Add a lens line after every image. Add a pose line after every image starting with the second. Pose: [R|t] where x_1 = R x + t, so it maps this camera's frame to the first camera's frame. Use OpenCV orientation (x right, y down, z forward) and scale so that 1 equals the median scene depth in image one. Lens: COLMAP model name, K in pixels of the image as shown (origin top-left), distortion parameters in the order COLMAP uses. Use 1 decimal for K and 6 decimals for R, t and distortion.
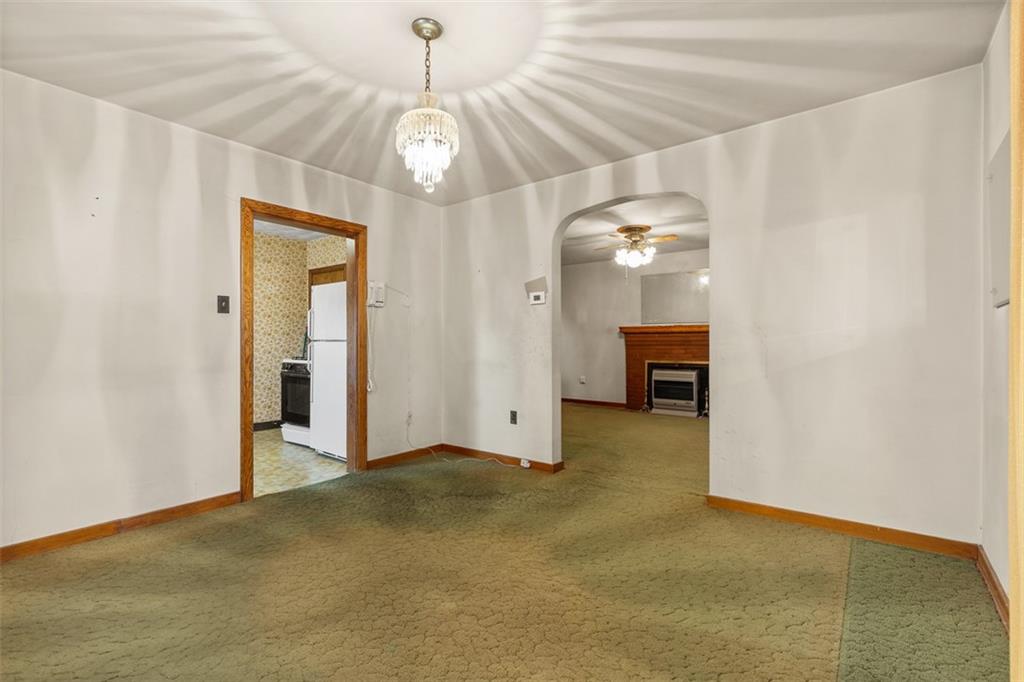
lens RADIAL K [[466.5, 0, 508.7], [0, 466.5, 340.5], [0, 0, 1]] dist [0.015648, -0.000806]
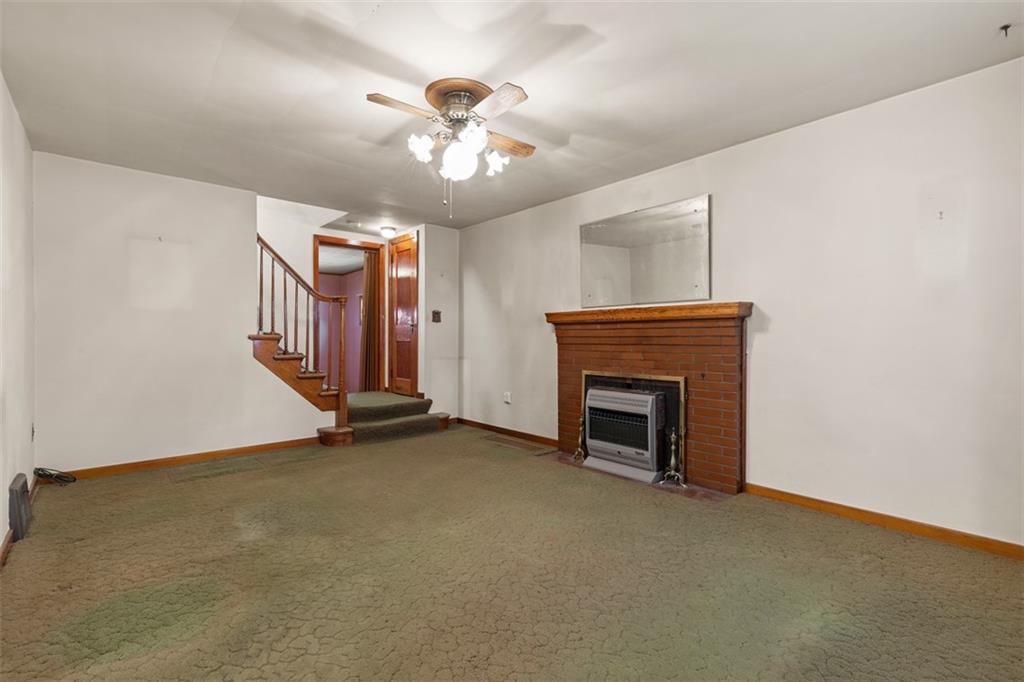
lens RADIAL K [[466.5, 0, 520.7], [0, 466.5, 337.8], [0, 0, 1]] dist [0.015648, -0.000806]
pose [[0.985312, 0.010173, -0.170460, 0.324012], [-0.010764, 0.999939, -0.002544, 0.004739], [0.170424, 0.004341, 0.985361, 0.432600]]
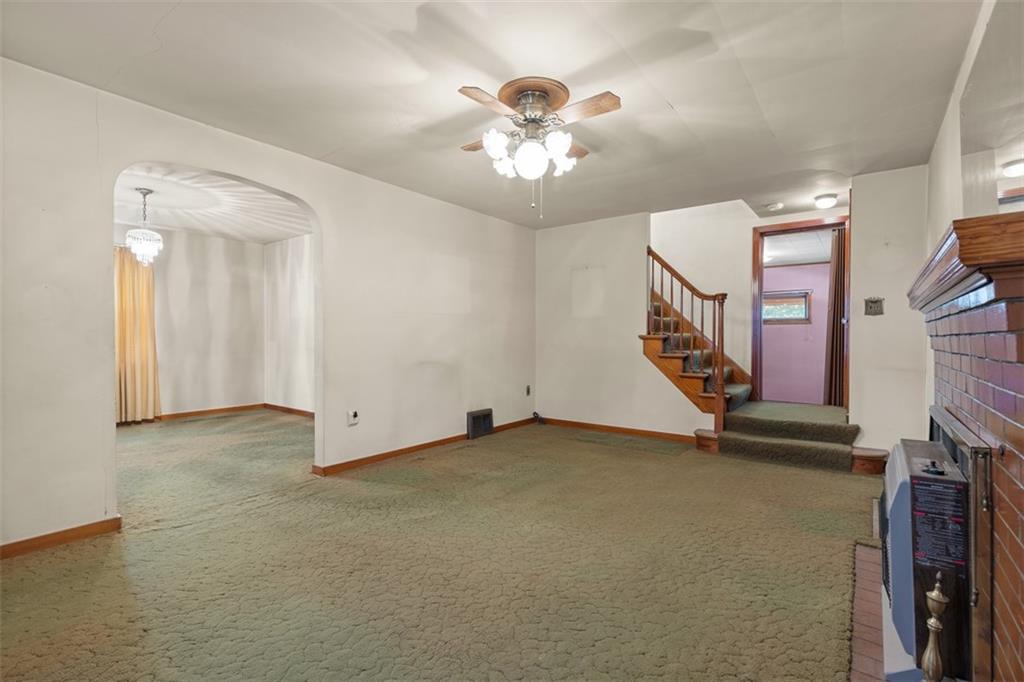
lens RADIAL K [[466.5, 0, 516.9], [0, 466.5, 338.3], [0, 0, 1]] dist [0.015648, -0.000806]
pose [[0.020821, 0.013063, -0.999698, 0.614387], [-0.005920, 0.999899, 0.012943, -0.000578], [0.999766, 0.005649, 0.020896, 0.810469]]
